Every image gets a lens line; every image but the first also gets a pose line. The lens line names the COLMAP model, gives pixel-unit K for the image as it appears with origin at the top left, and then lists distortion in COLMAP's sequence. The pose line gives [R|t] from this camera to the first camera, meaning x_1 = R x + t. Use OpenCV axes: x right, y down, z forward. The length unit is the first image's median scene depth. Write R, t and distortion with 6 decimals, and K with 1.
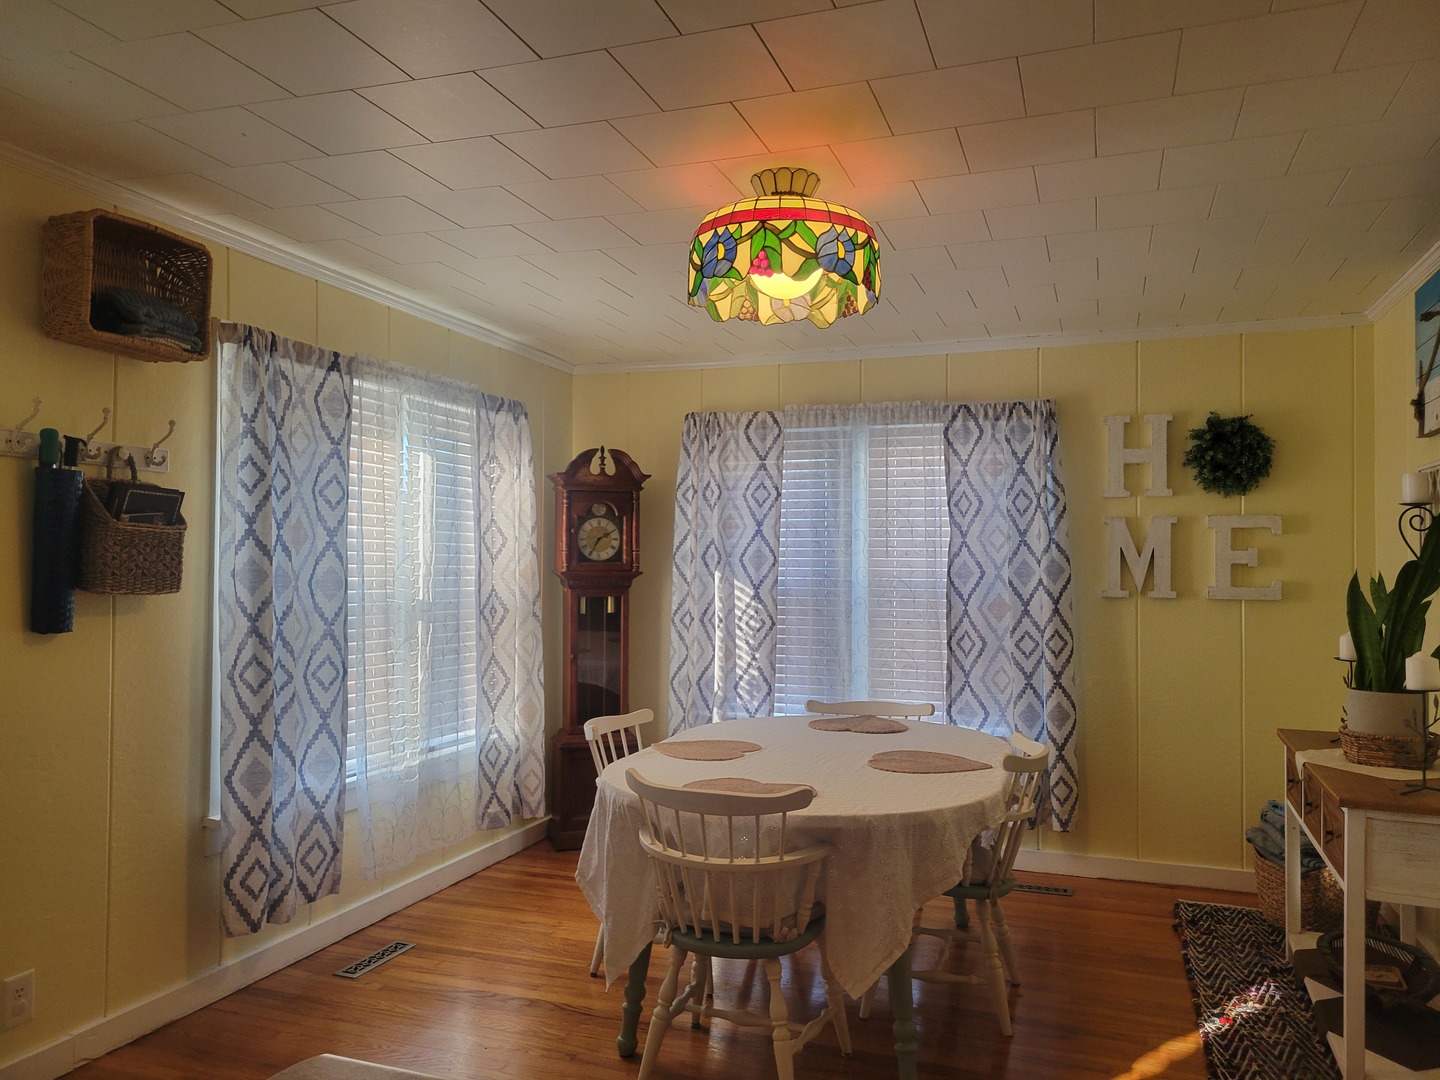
lens RADIAL K [[1086.3, 0, 720.0], [0, 1086.3, 540.0], [0, 0, 1]] dist [0.085759, -0.091903]
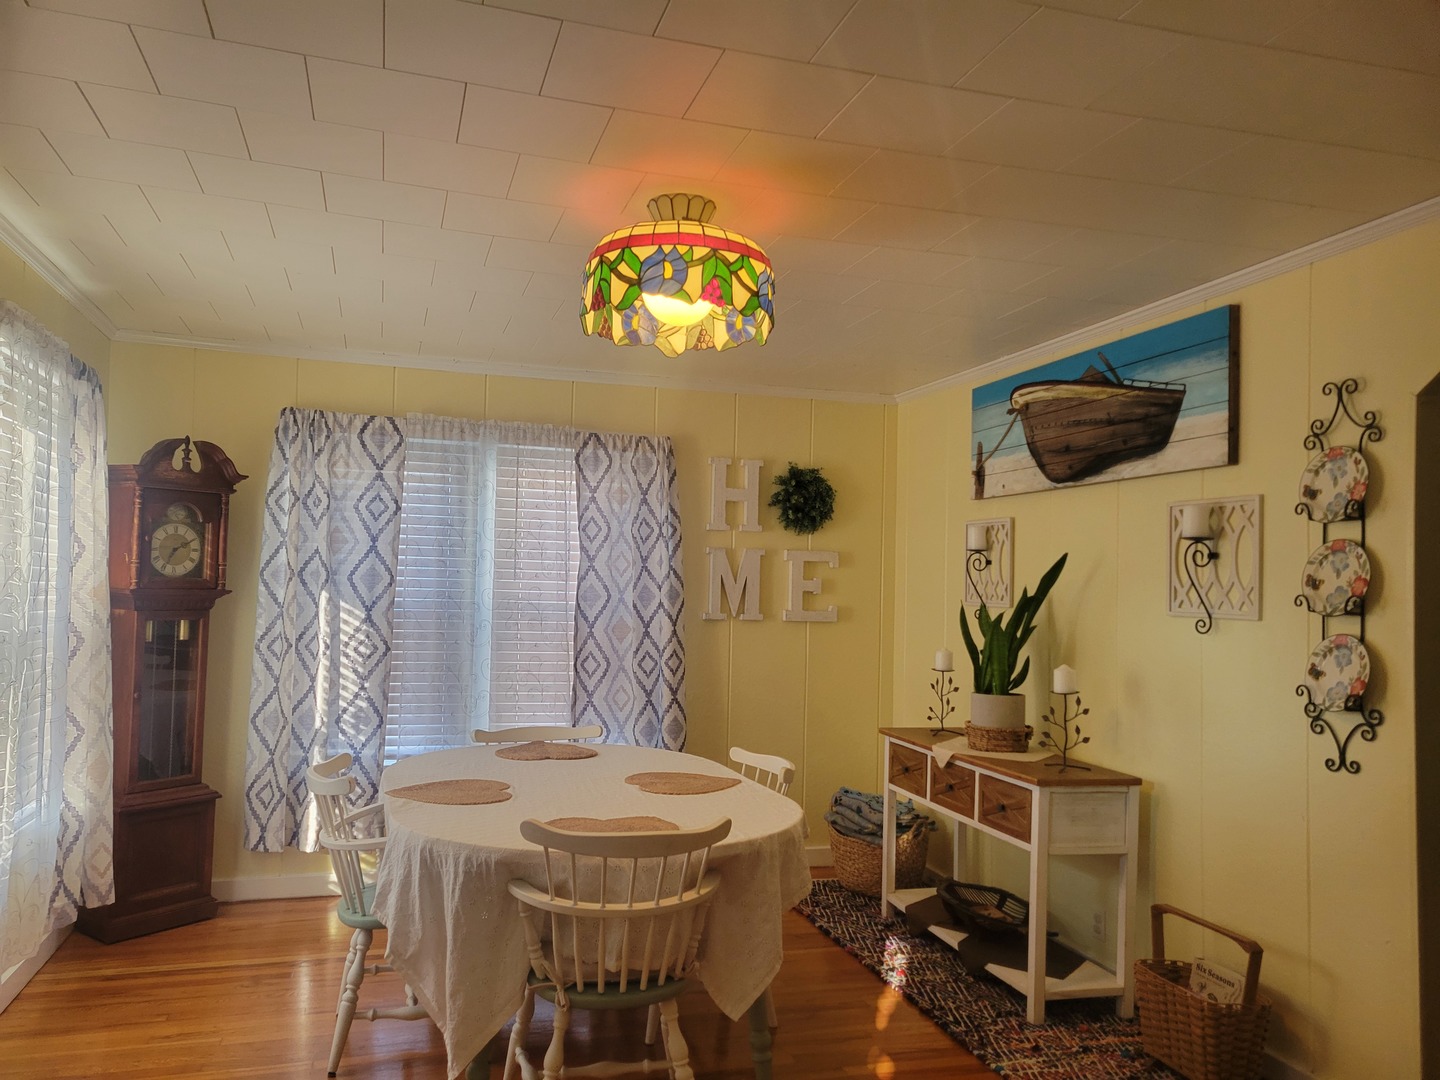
lens RADIAL K [[1071.1, 0, 720.0], [0, 1071.1, 540.0], [0, 0, 1]] dist [0.044141, -0.012376]
pose [[0.804349, 0.041931, 0.592676, -0.281199], [-0.033912, 0.999120, -0.024662, -0.001918], [-0.593189, -0.000262, 0.805063, 0.112407]]
